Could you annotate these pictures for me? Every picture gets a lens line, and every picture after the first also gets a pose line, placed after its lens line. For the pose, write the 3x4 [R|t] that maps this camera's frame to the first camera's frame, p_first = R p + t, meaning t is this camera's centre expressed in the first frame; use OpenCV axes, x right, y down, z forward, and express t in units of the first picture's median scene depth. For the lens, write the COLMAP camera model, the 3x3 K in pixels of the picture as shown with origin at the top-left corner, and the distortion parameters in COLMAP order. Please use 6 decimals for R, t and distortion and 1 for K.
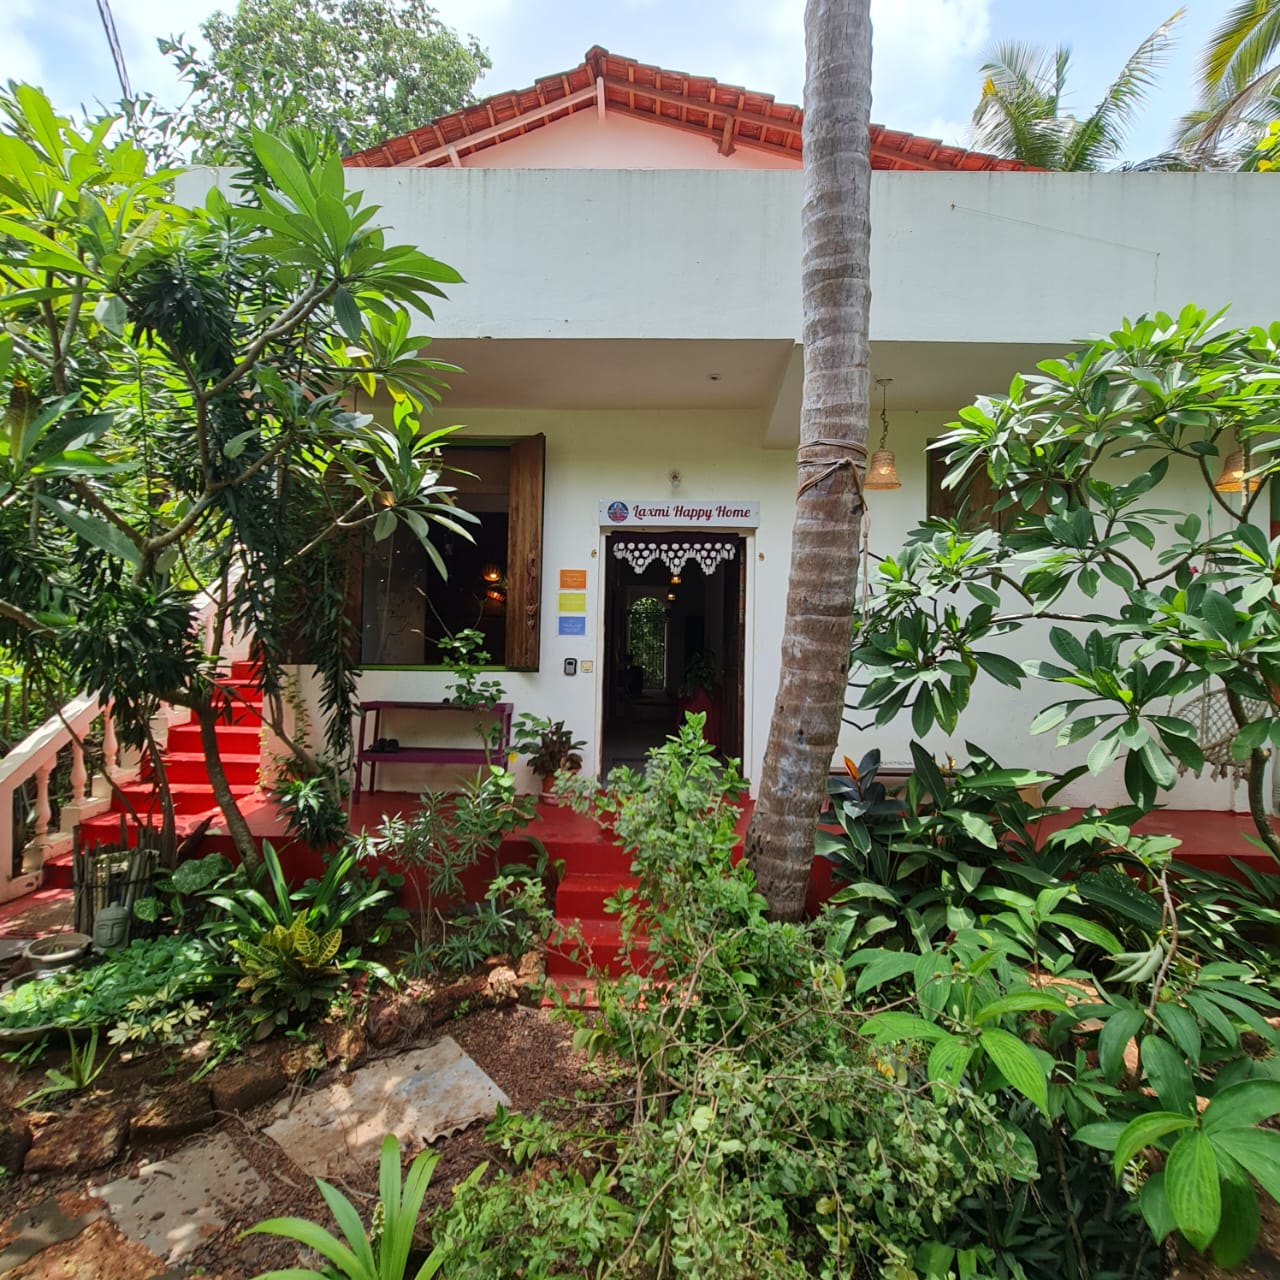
lens RADIAL K [[700.0, 0, 637.5], [0, 700.0, 631.7], [0, 0, 1]] dist [0.000203, 0.002432]
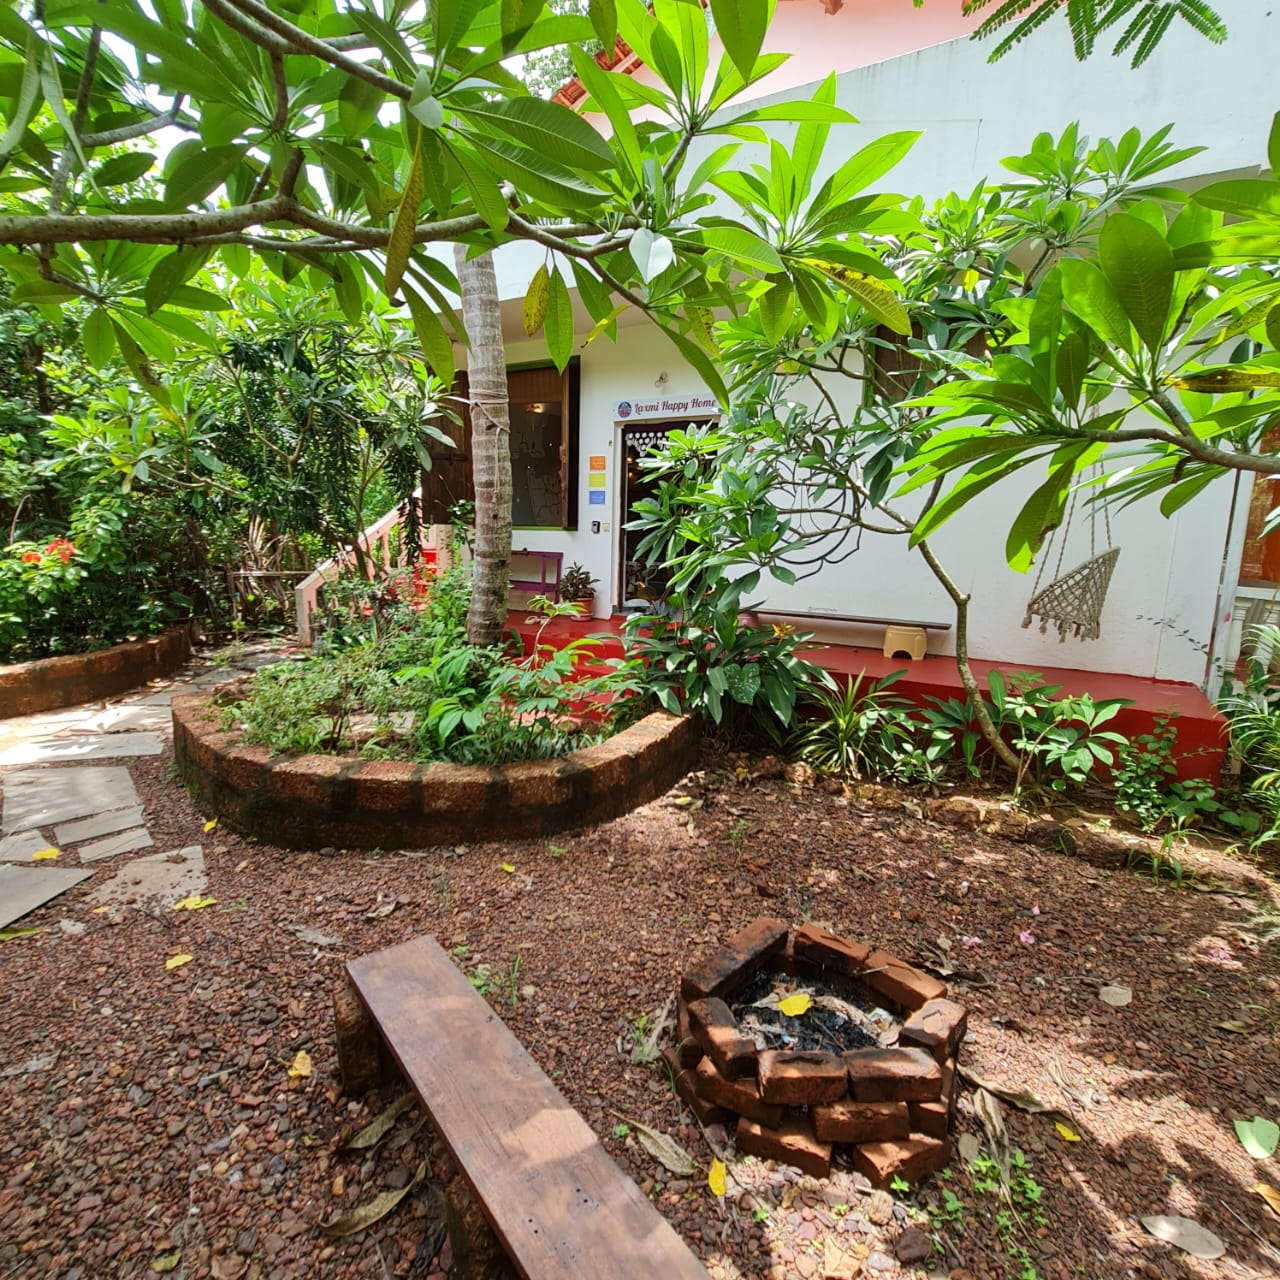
lens RADIAL K [[700.0, 0, 637.5], [0, 700.0, 631.7], [0, 0, 1]] dist [0.000203, 0.002432]
pose [[0.870496, 0.075397, -0.486366, 0.664886], [0.009879, 0.985321, 0.170428, 0.017586], [0.492076, -0.153161, 0.856973, -0.191015]]
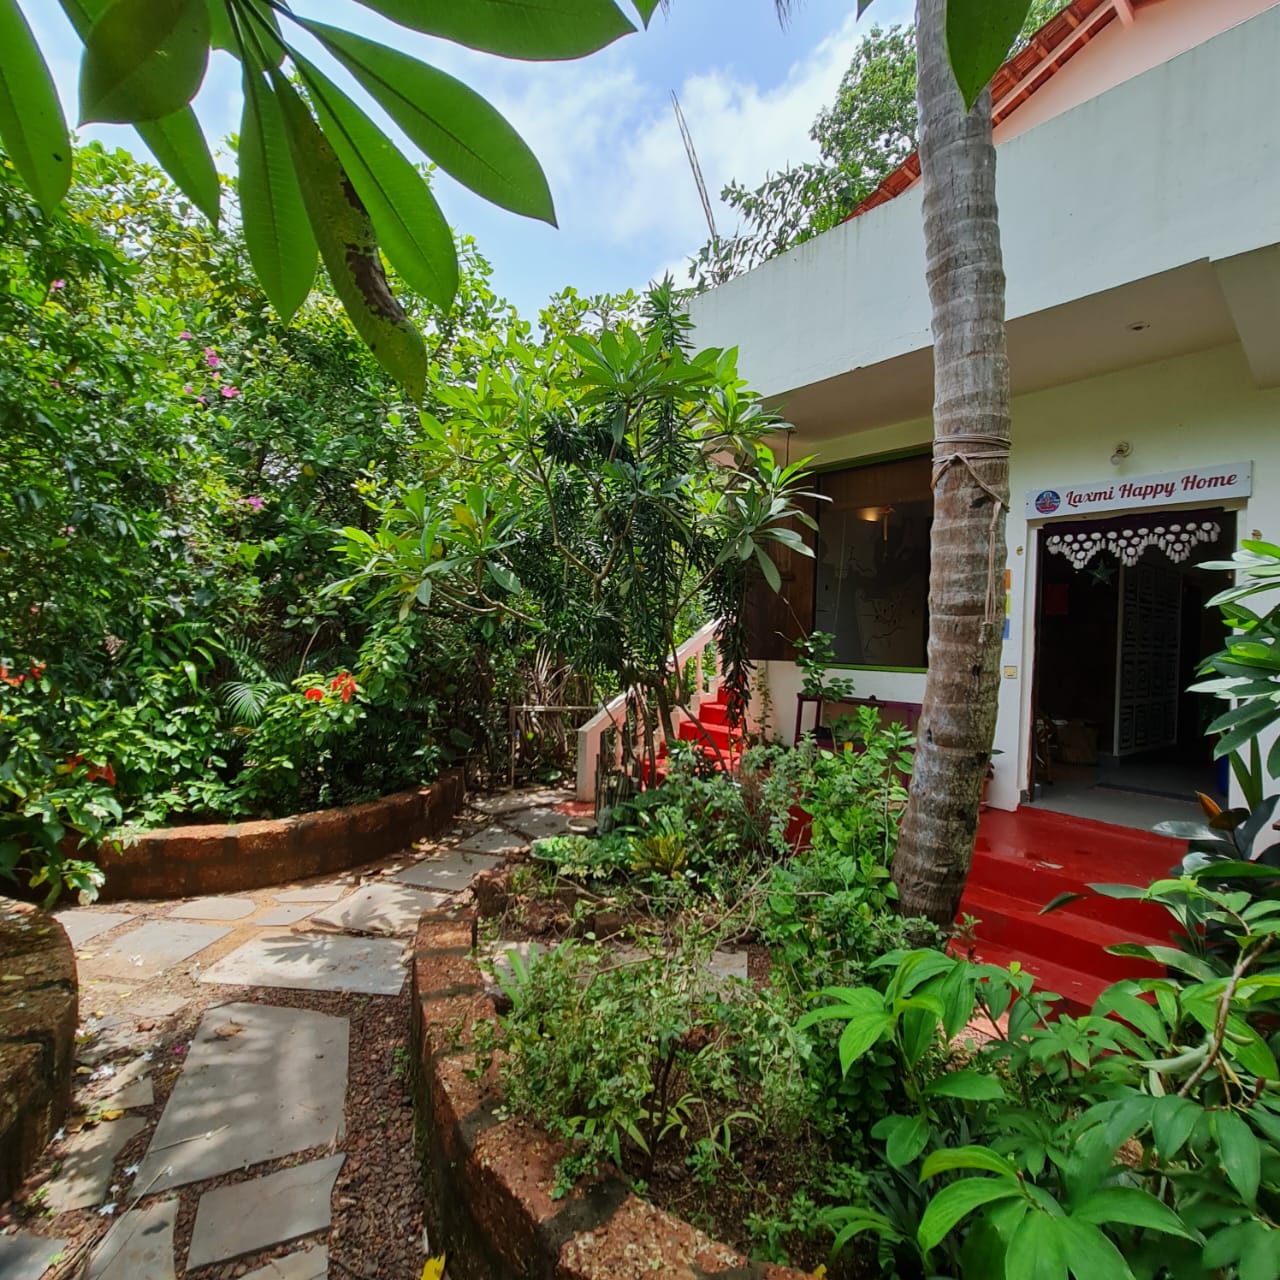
lens RADIAL K [[700.0, 0, 637.5], [0, 700.0, 631.7], [0, 0, 1]] dist [0.000203, 0.002432]
pose [[0.649491, -0.003089, -0.760363, 0.310663], [-0.003325, 0.999971, -0.006902, 0.003752], [0.760362, 0.007011, 0.649462, 0.012306]]
